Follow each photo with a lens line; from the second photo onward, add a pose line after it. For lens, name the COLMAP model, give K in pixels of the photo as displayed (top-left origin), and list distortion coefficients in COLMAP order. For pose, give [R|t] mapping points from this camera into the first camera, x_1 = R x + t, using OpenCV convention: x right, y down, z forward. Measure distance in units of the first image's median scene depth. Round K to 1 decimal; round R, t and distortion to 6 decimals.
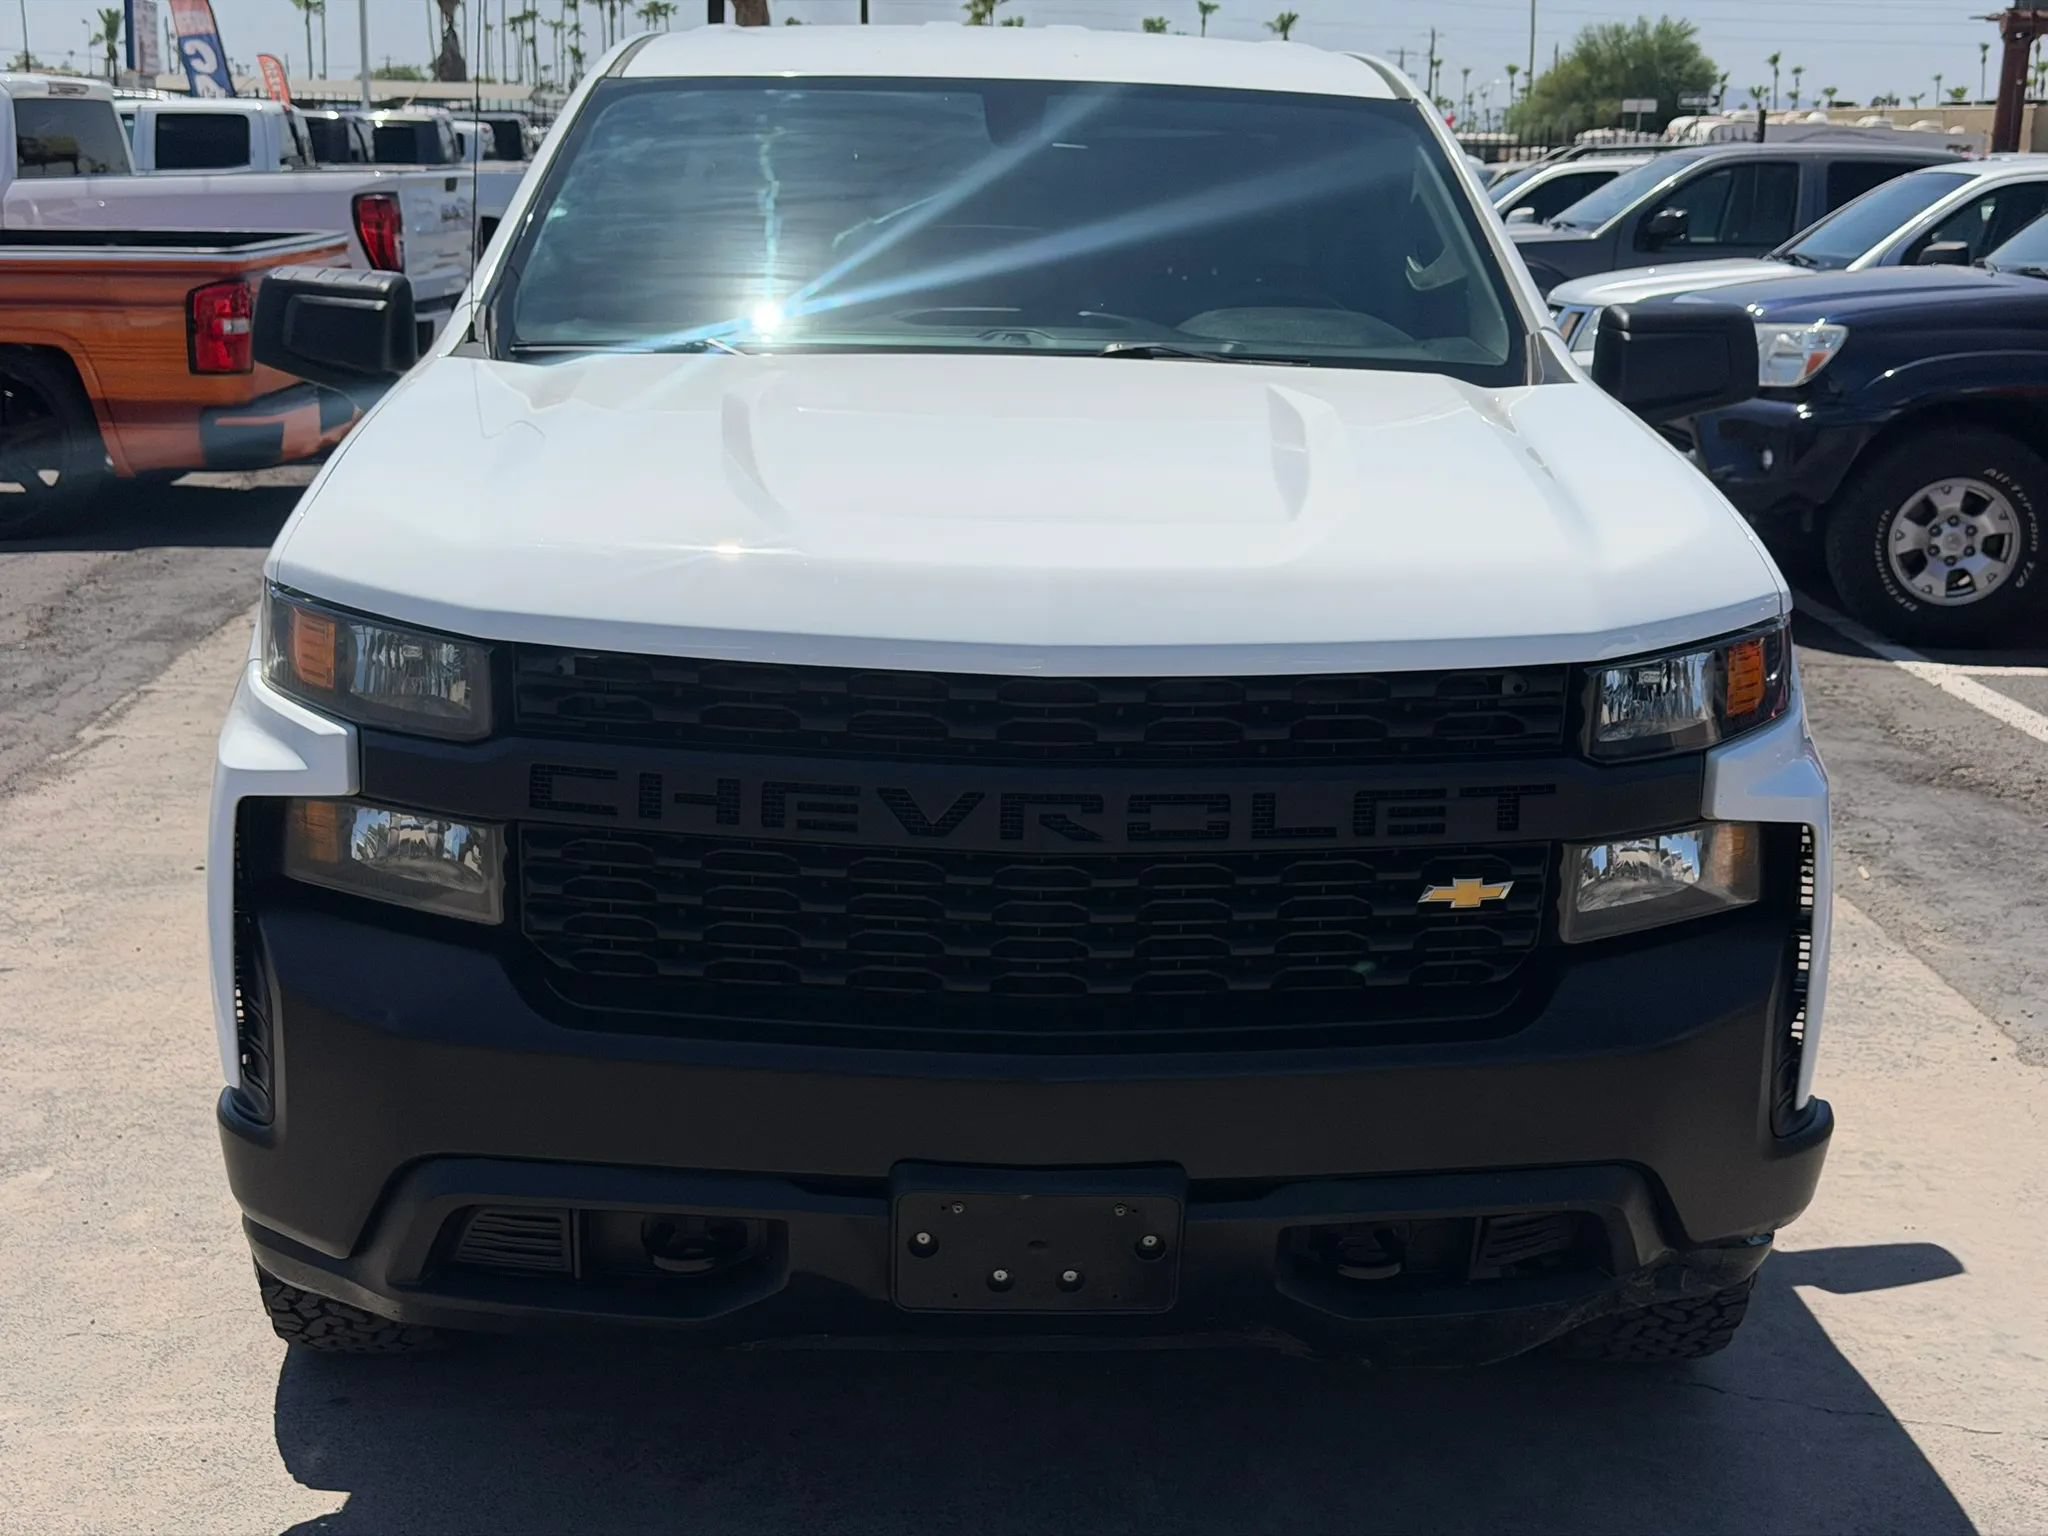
lens RADIAL K [[2863.8, 0, 1035.5], [0, 2863.8, 758.7], [0, 0, 1]] dist [0.115995, 0.000000]
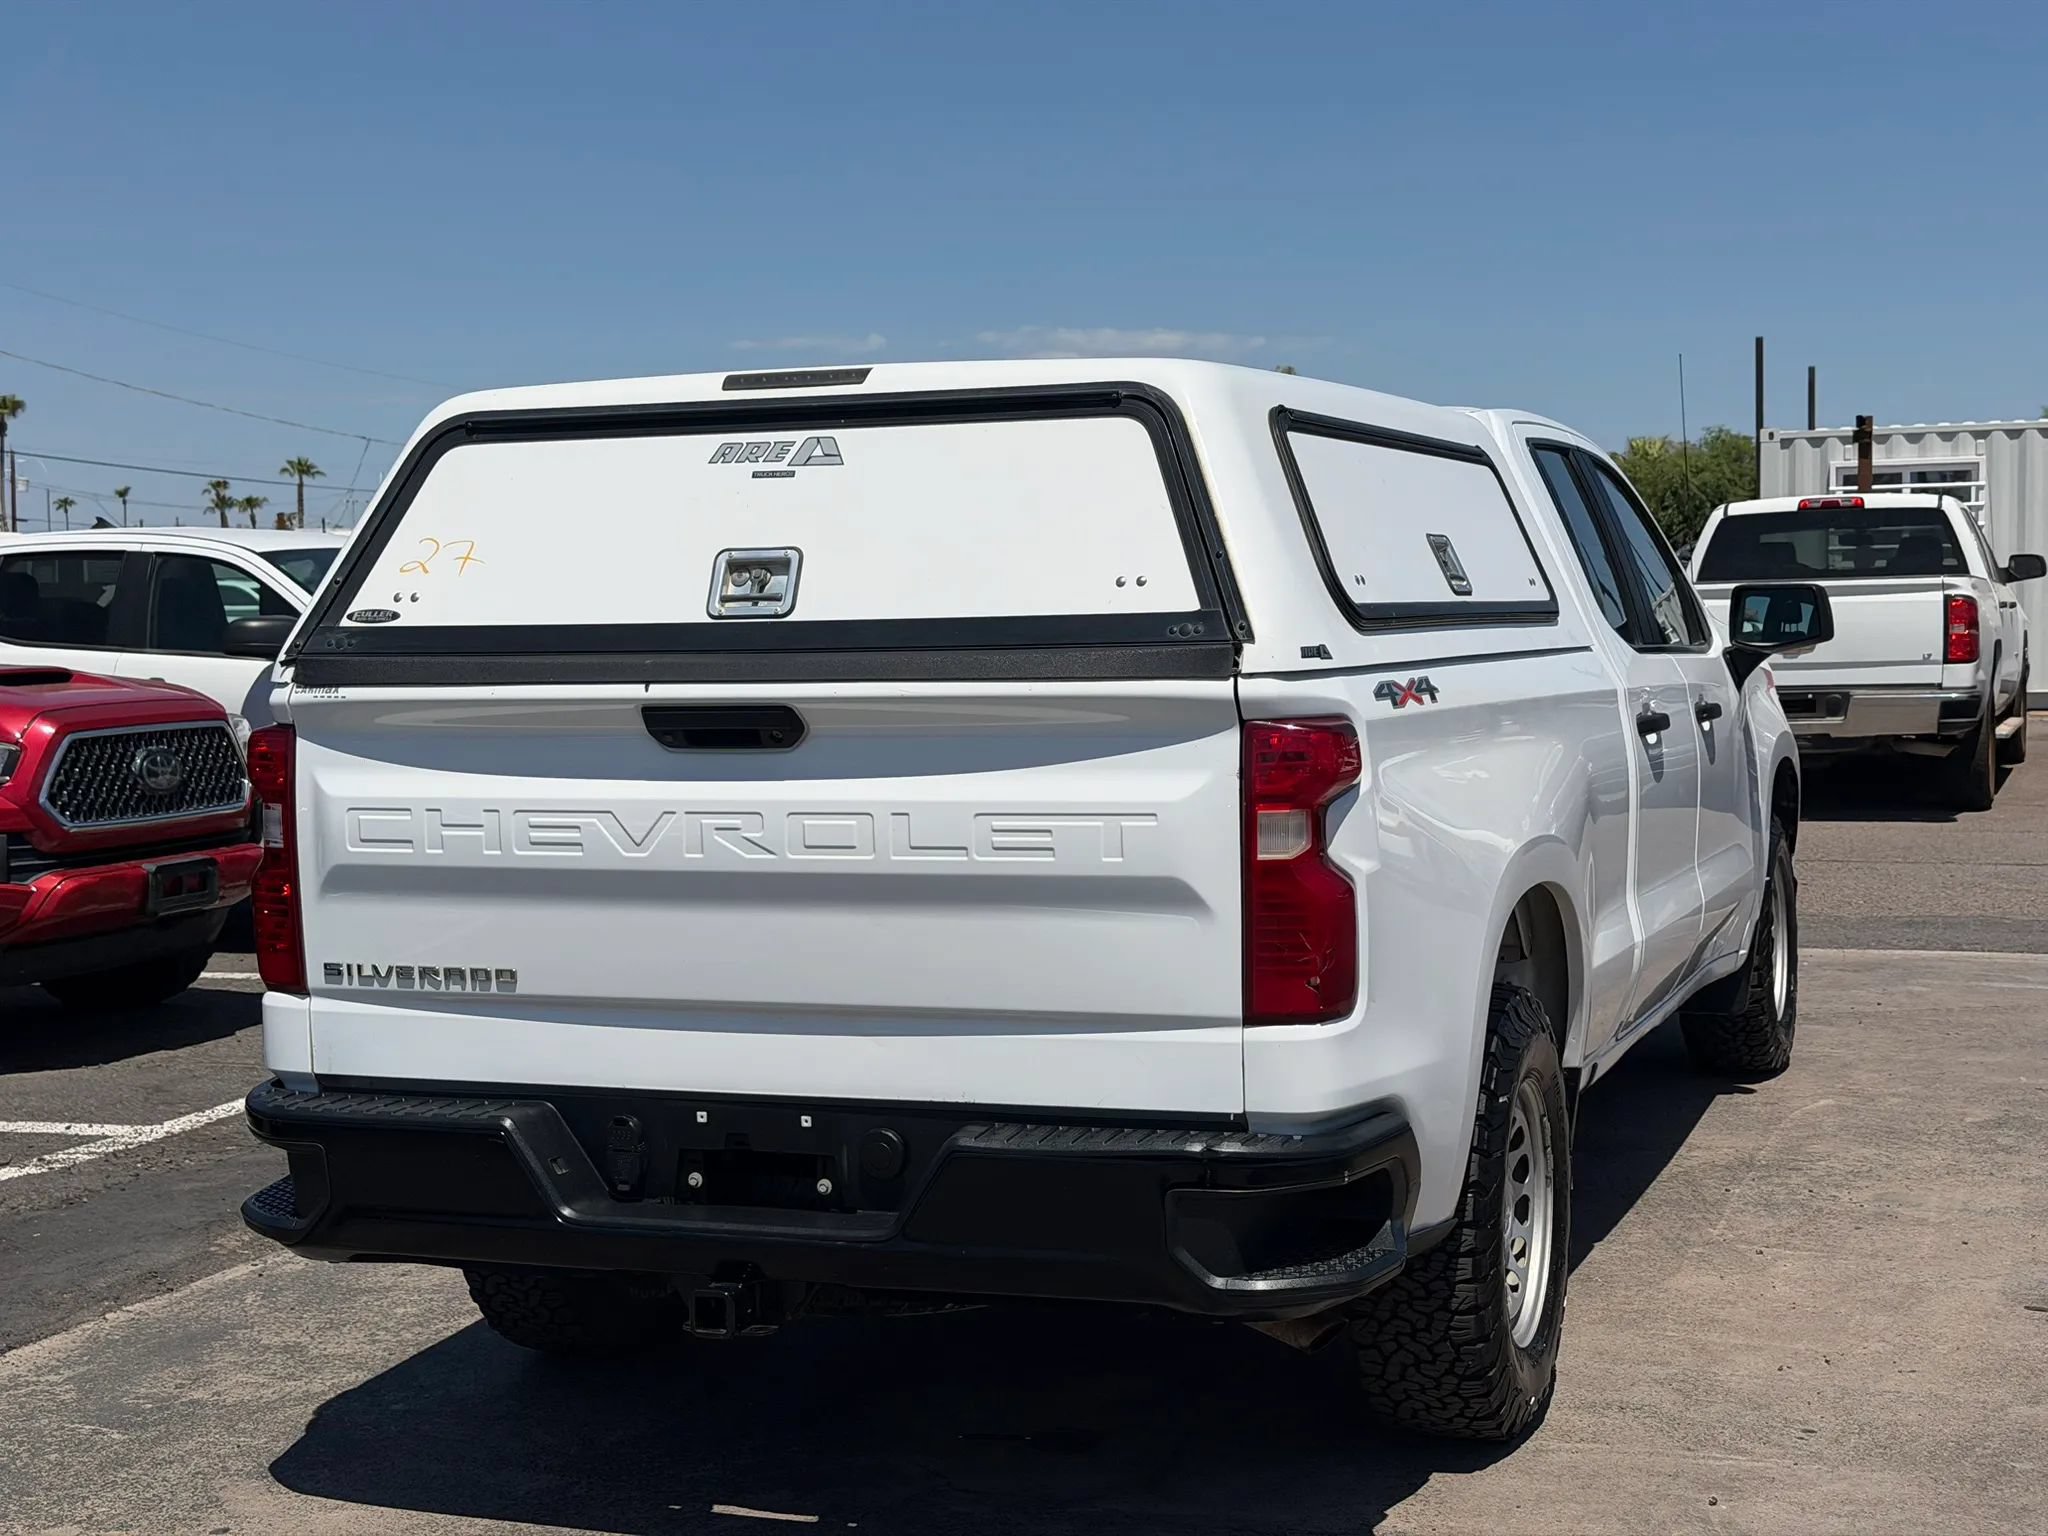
lens RADIAL K [[2863.8, 0, 1049.0], [0, 2863.8, 790.7], [0, 0, 1]] dist [0.115995, 0.000000]
pose [[-0.922785, -0.031681, 0.384010, -0.717088], [0.081896, 0.957717, 0.275809, -0.790786], [-0.376511, 0.285961, -0.881173, 3.839363]]
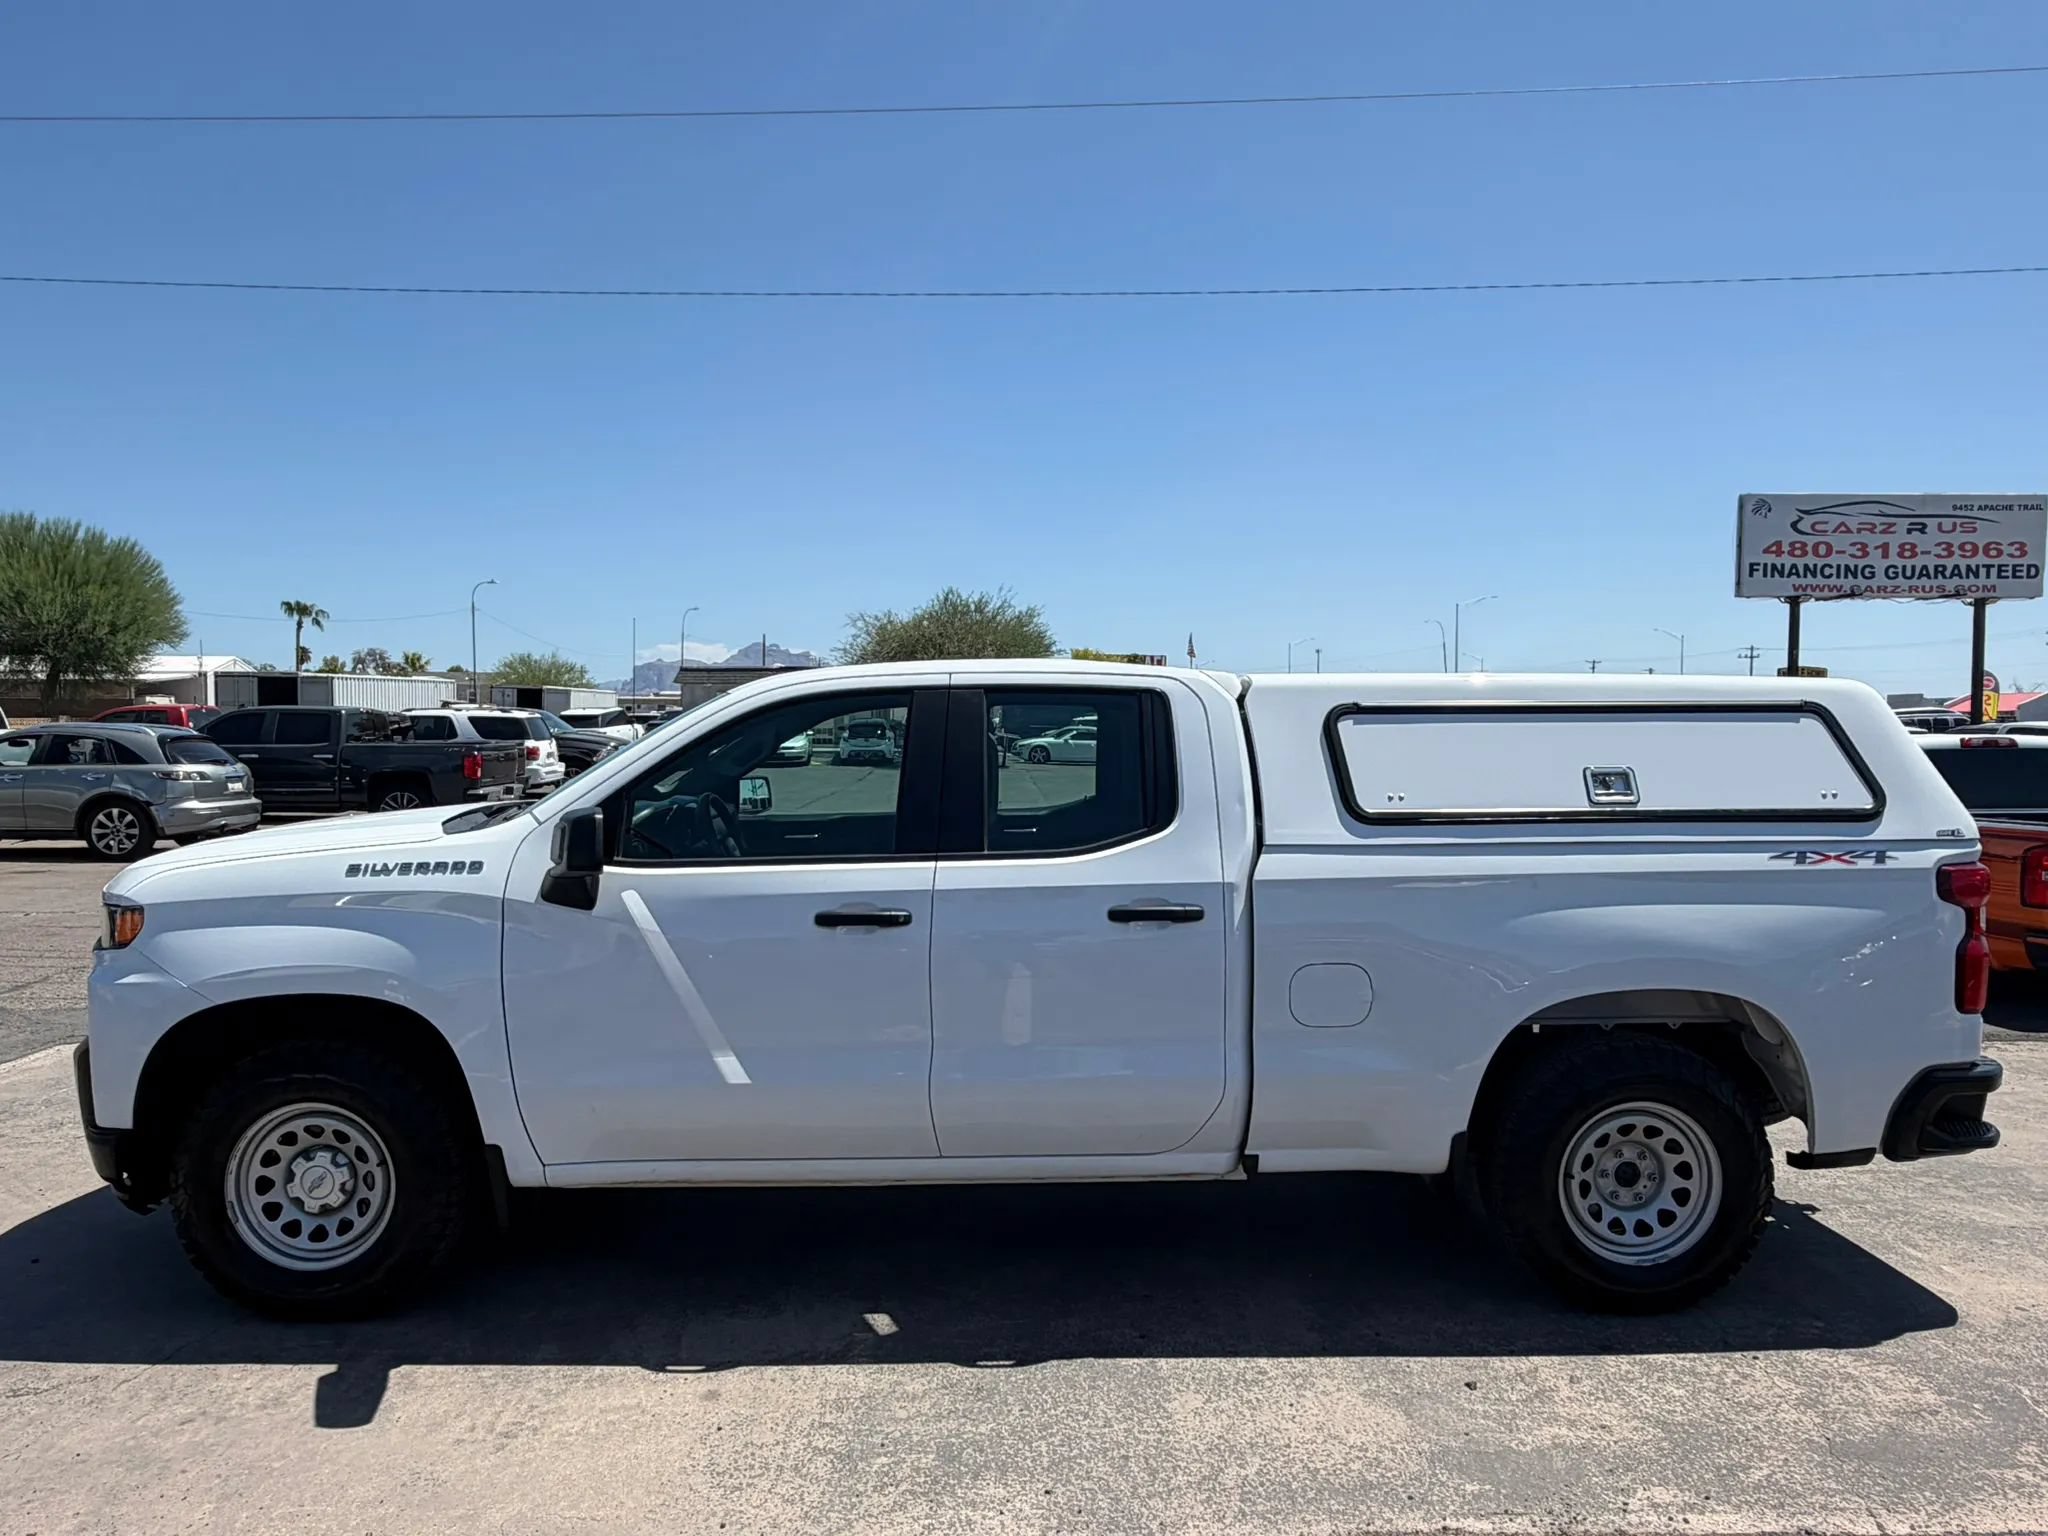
lens RADIAL K [[1353.8, 0, 1022.8], [0, 1353.8, 772.0], [0, 0, 1]] dist [0.000262, 0.004776]
pose [[-0.012442, 0.012943, -0.999839, 1.454923], [-0.219307, 0.975535, 0.015358, -0.360268], [0.975576, 0.219463, -0.009299, 1.832526]]
